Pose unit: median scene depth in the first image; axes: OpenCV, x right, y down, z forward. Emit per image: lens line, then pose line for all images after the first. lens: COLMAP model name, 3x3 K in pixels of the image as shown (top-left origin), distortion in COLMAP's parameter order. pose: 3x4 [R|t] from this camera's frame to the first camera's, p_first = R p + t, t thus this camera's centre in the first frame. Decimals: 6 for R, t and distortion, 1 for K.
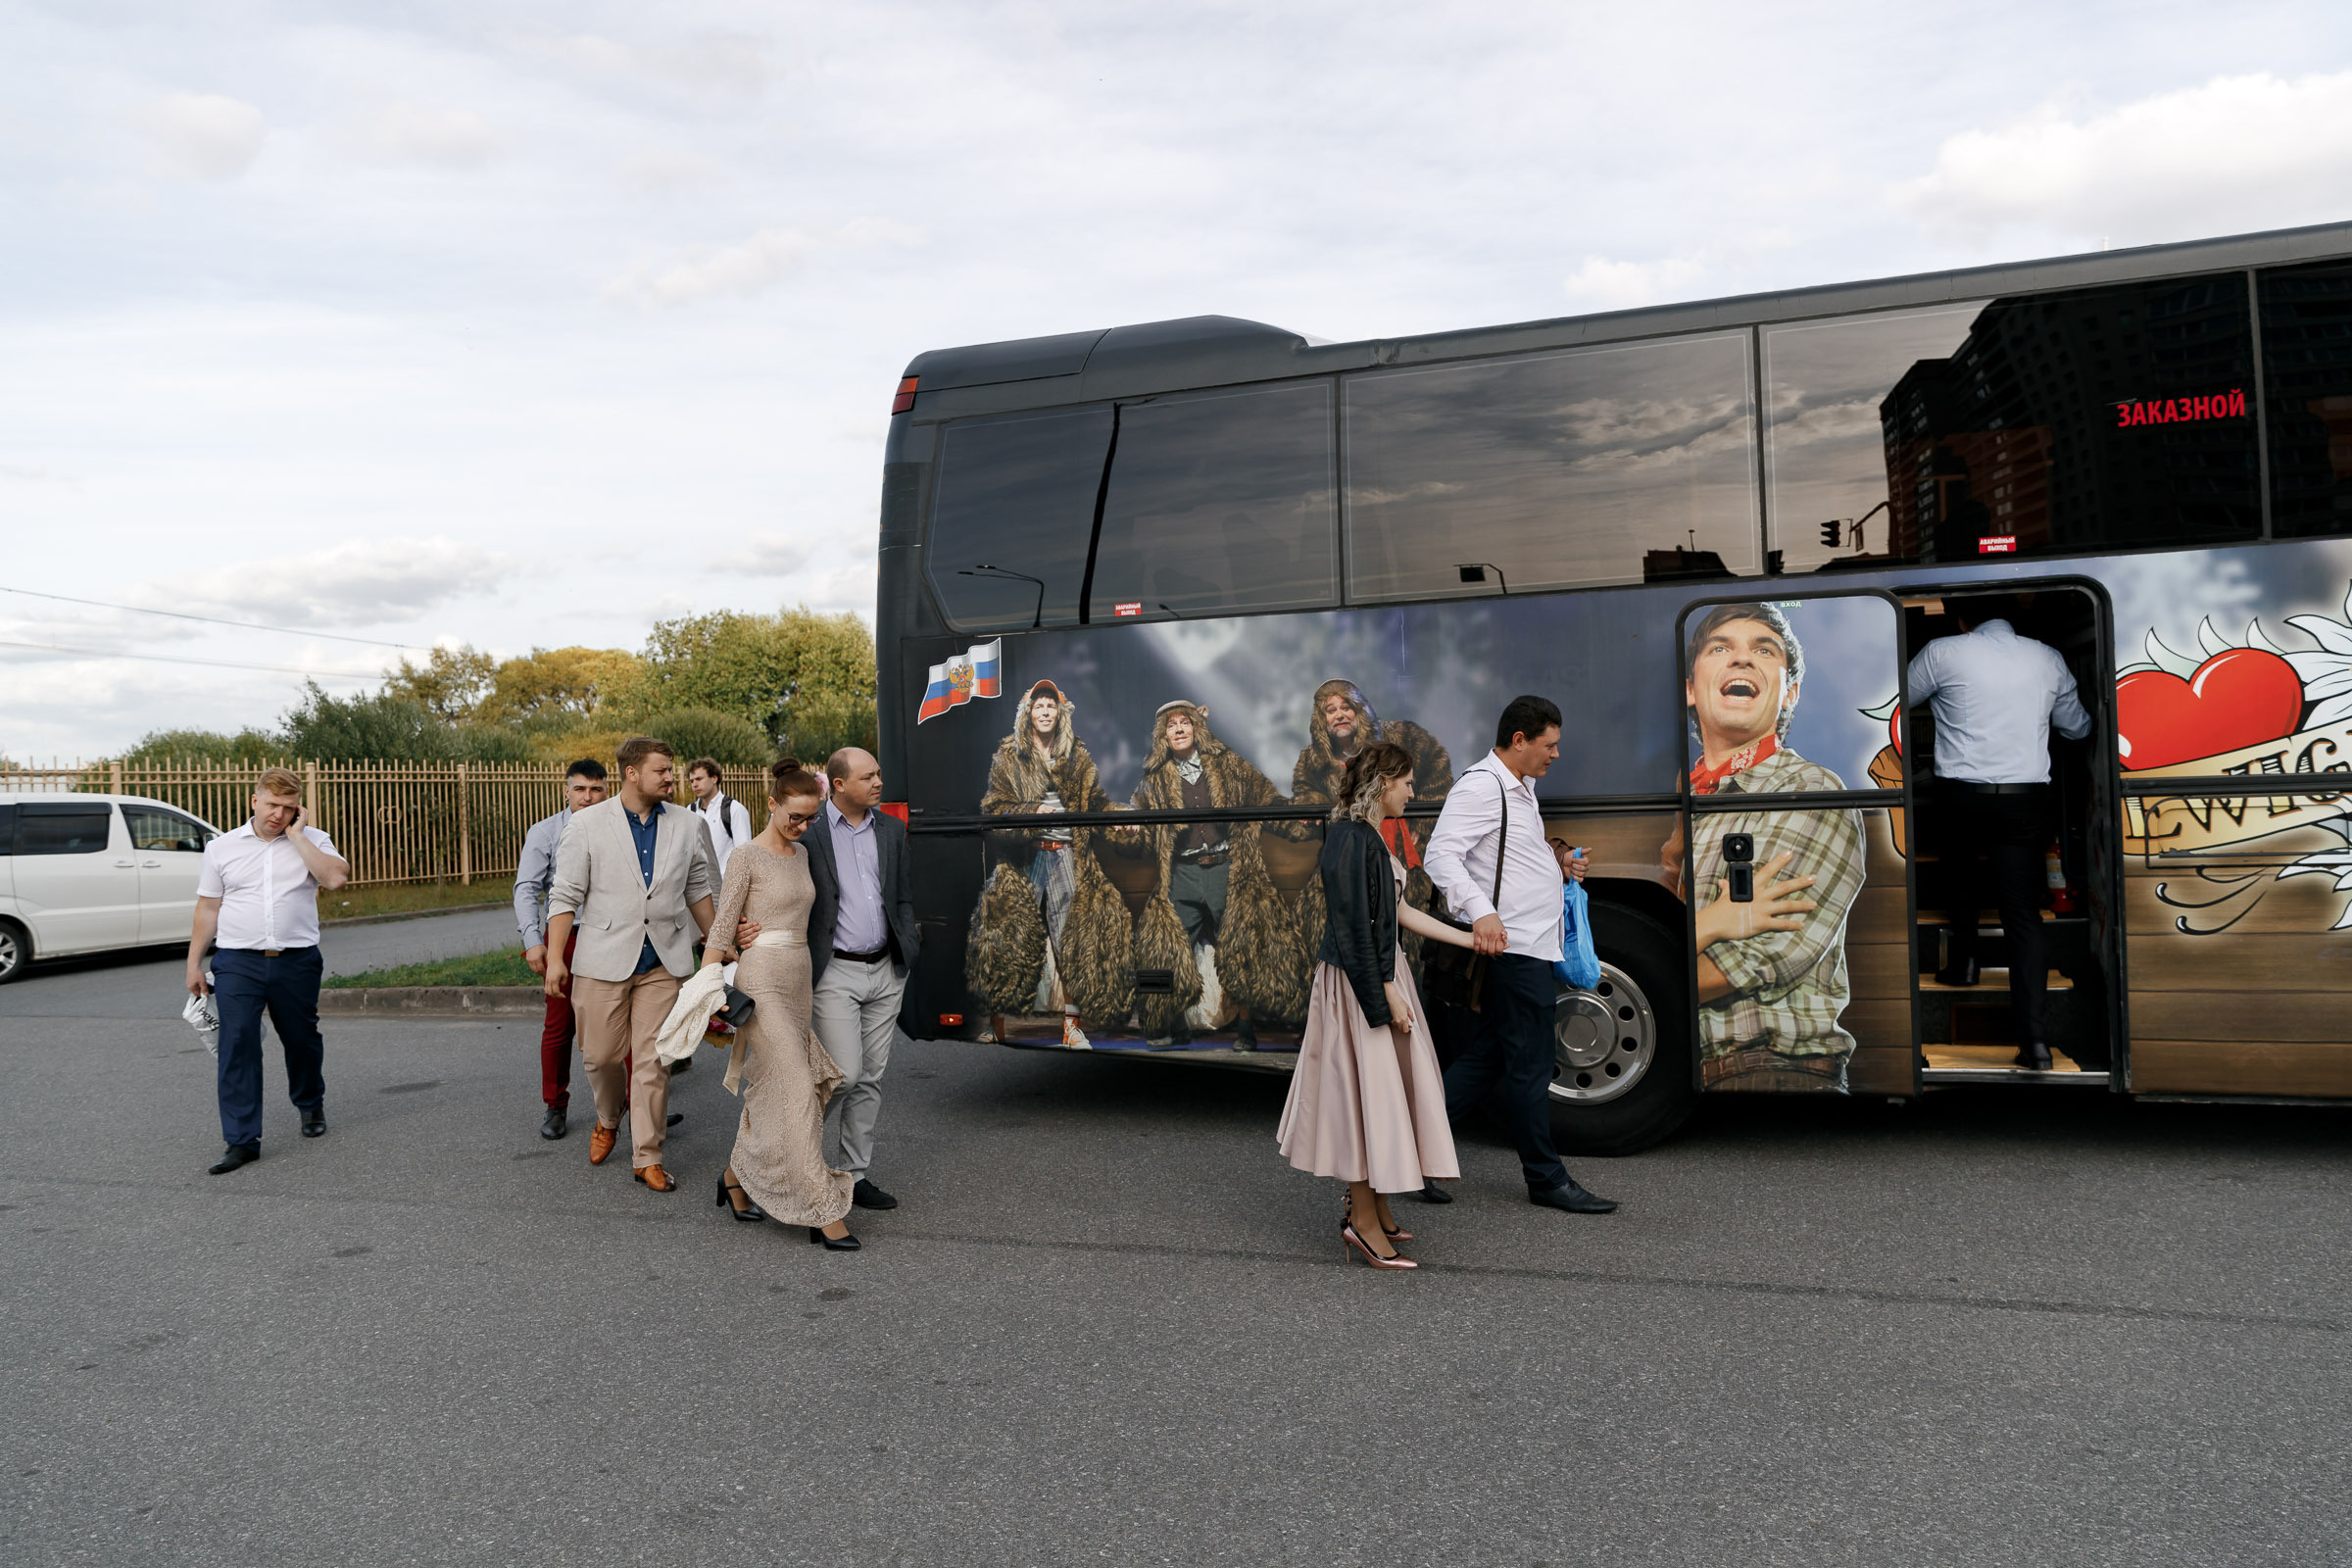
lens RADIAL K [[1571.9, 0, 1176.0], [0, 1571.9, 784.0], [0, 0, 1]] dist [0.003427, 0.001222]
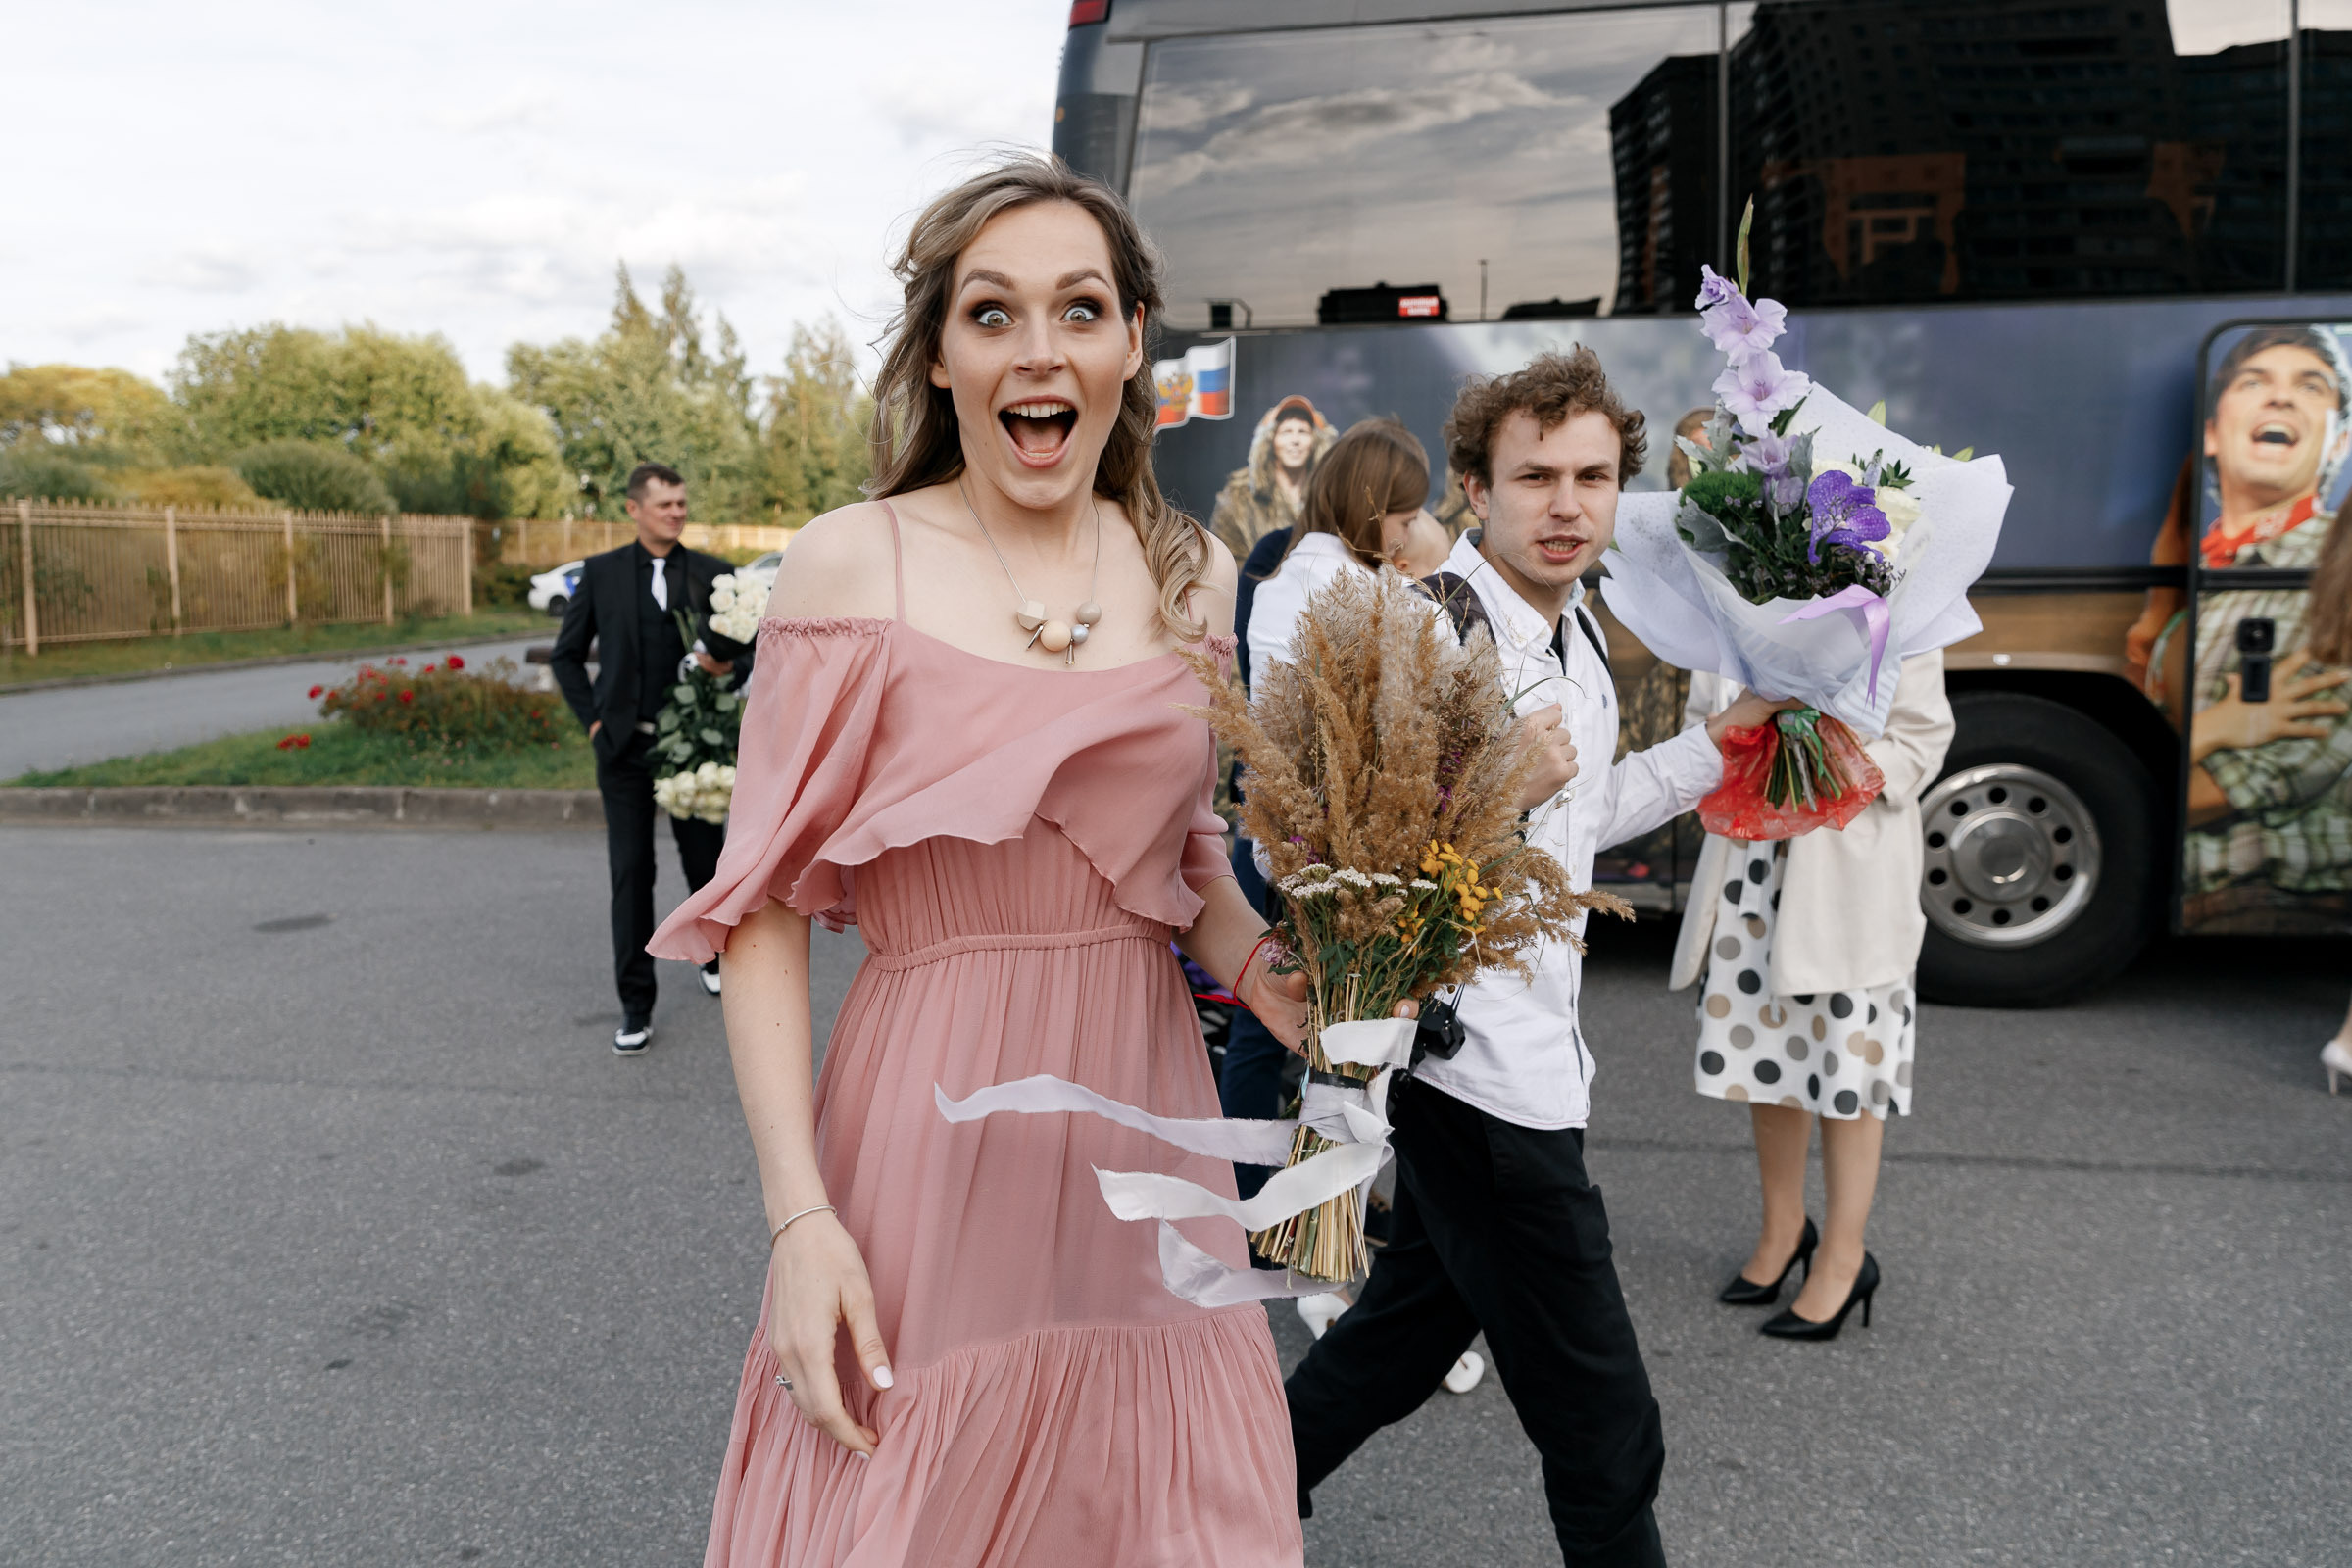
lens RADIAL K [[1787.2, 0, 1014.8], [0, 1787.2, 720.1], [0, 0, 1]] dist [0.009094, -0.006414]
pose [[0.989689, 0.012866, 0.142657, -0.346999], [-0.025765, 0.995703, 0.088944, 0.016239], [-0.140899, -0.091702, 0.985768, 0.159823]]
